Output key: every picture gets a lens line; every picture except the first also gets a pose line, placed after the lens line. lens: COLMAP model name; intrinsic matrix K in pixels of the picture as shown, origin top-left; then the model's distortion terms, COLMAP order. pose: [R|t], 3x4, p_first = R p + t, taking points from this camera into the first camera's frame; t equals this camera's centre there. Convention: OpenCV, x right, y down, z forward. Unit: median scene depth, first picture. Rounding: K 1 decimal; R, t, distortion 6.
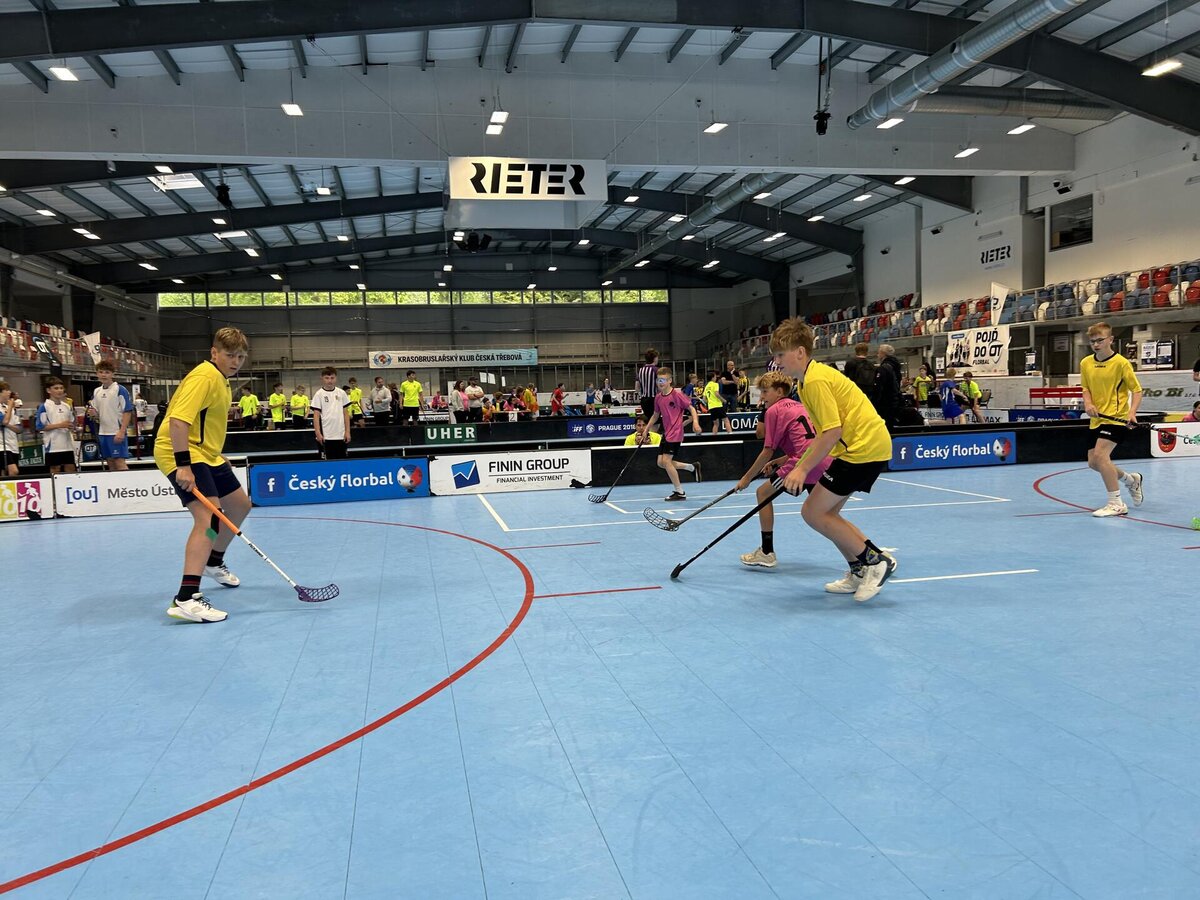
lens RADIAL K [[897.4, 0, 589.7], [0, 897.4, 451.1], [0, 0, 1]] dist [0.053525, -0.053262]
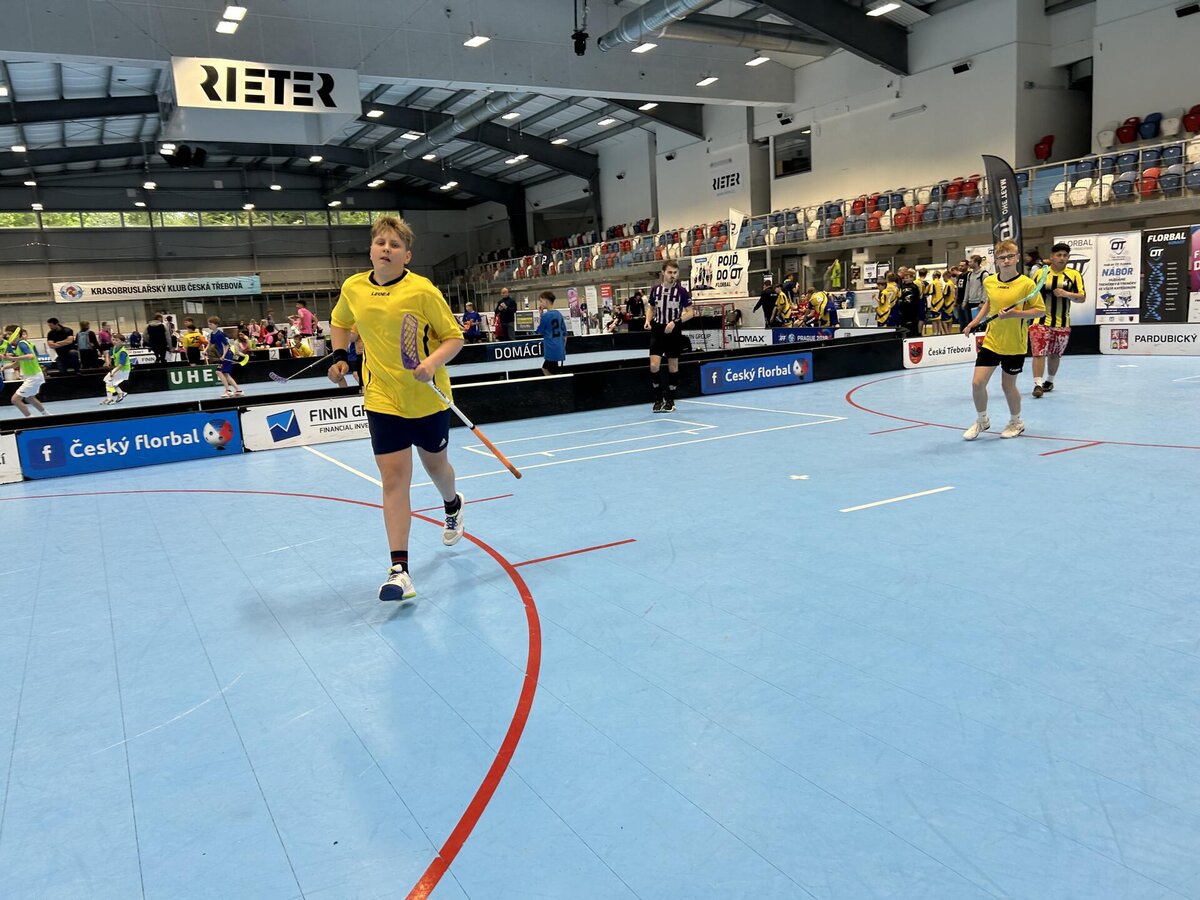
lens RADIAL K [[897.4, 0, 586.4], [0, 897.4, 446.4], [0, 0, 1]] dist [0.053525, -0.053262]
pose [[0.953695, -0.072772, 0.291840, -0.042987], [0.050034, 0.995154, 0.084643, -0.005508], [-0.296585, -0.066122, 0.952715, 0.019904]]
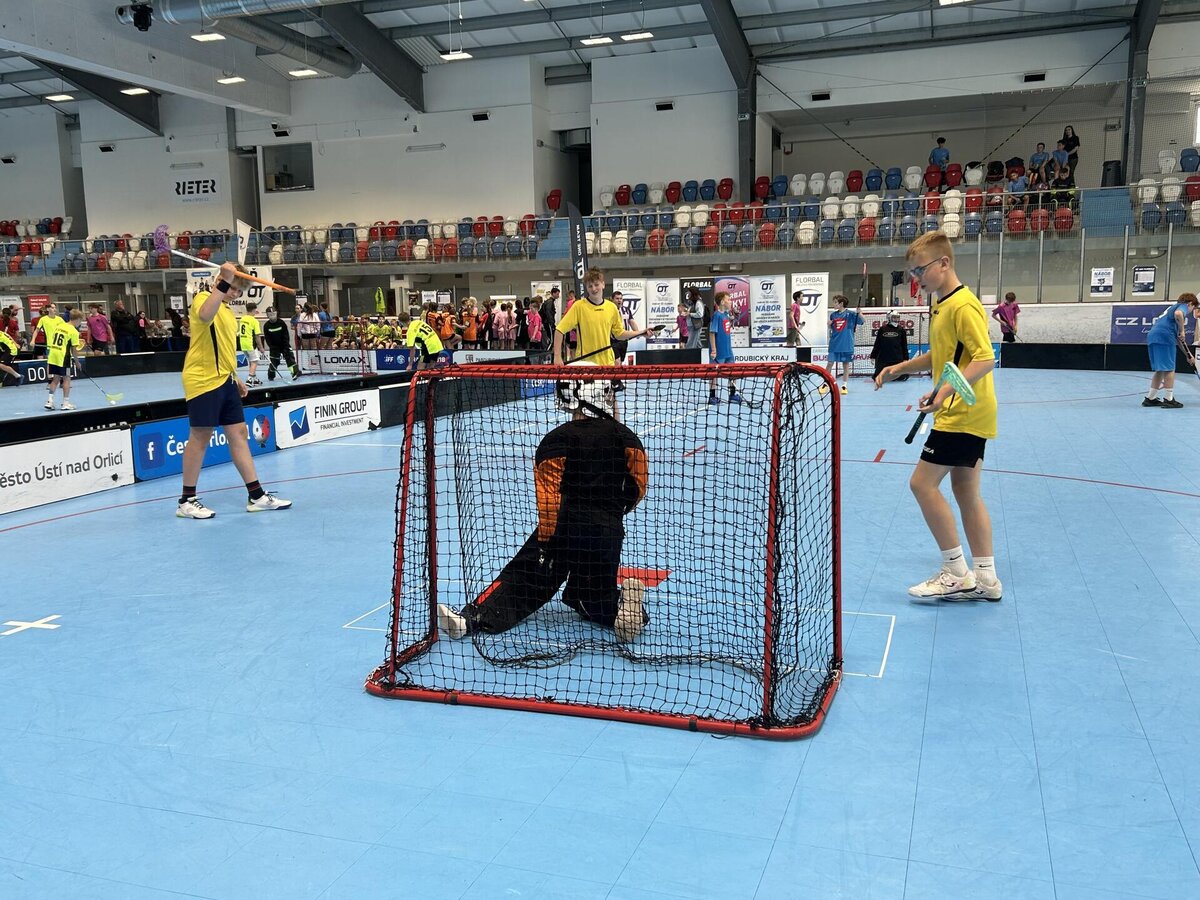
lens RADIAL K [[1054.7, 0, 592.9], [0, 1054.7, 463.9], [0, 0, 1]] dist [0.056558, -0.069174]
pose [[0.521660, -0.103069, 0.846905, -0.315033], [0.059786, 0.994652, 0.084225, -0.001411], [-0.851056, 0.006696, 0.525032, 0.084604]]
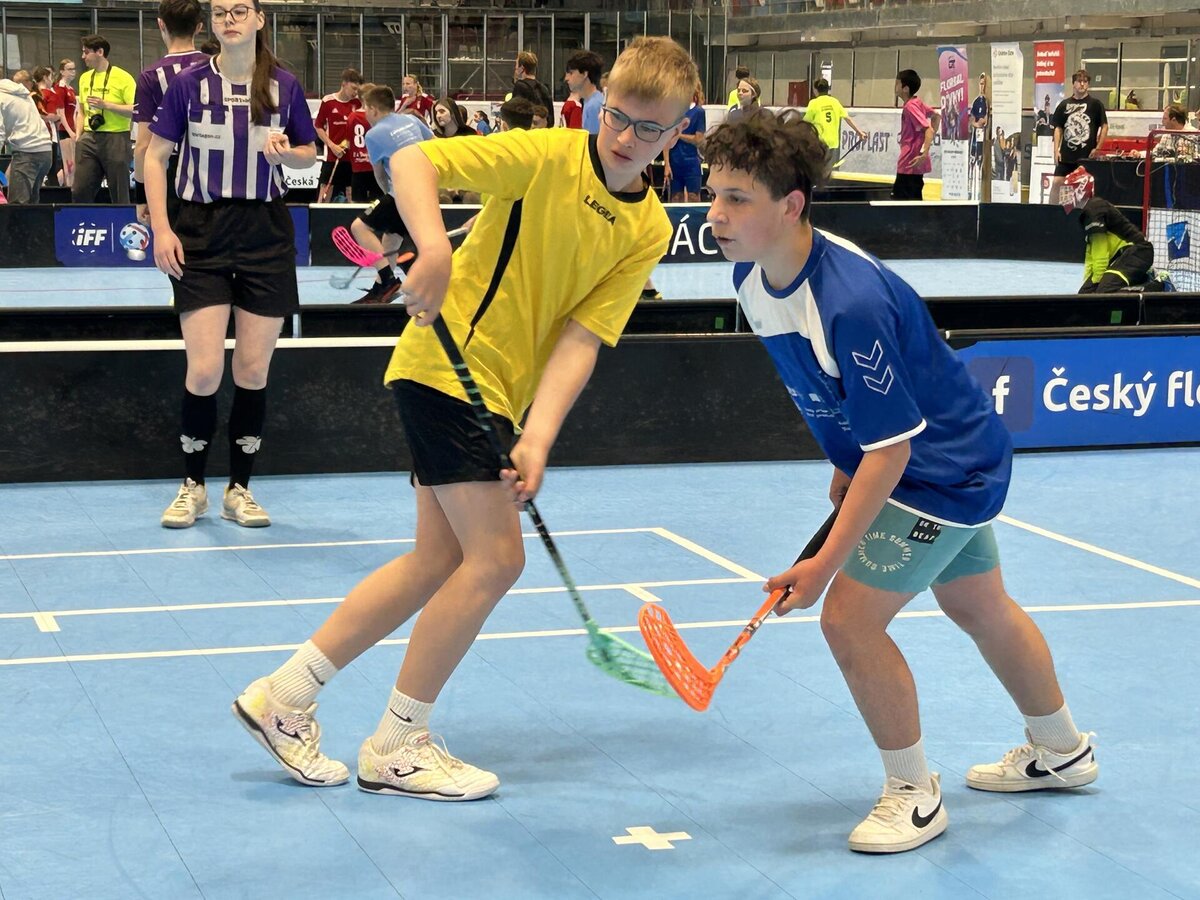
lens RADIAL K [[2751.9, 0, 596.0], [0, 2751.9, 449.2], [0, 0, 1]] dist [0.104079, 0.000000]
pose [[0.994602, 0.029479, 0.099484, 0.050564], [-0.035555, 0.997573, 0.059868, -0.011870], [-0.097478, -0.063082, 0.993236, 0.043201]]
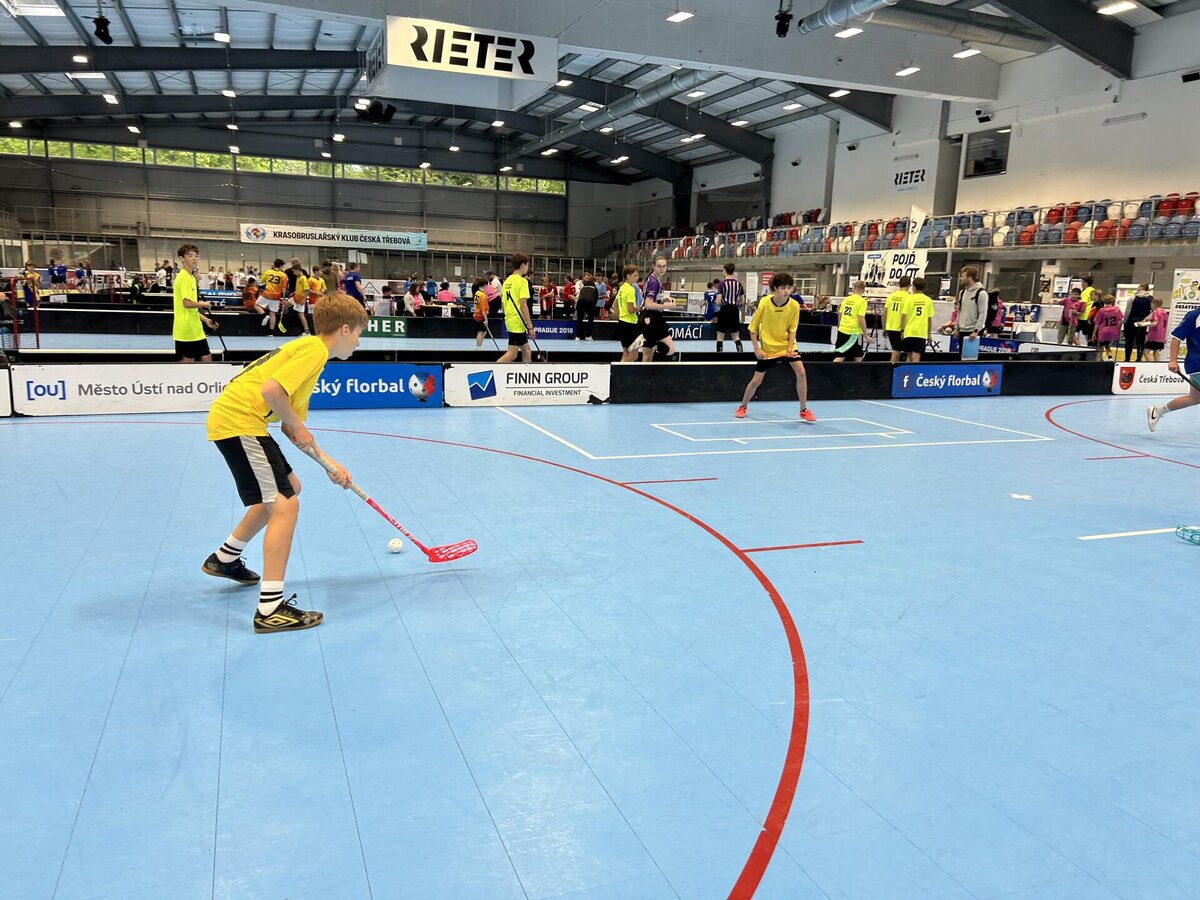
lens RADIAL K [[897.4, 0, 602.2], [0, 897.4, 448.9], [0, 0, 1]] dist [0.053525, -0.053262]
pose [[0.984318, 0.033914, 0.173113, -0.064276], [-0.053462, 0.992544, 0.109541, -0.006068], [-0.168107, -0.117078, 0.978791, 0.023525]]
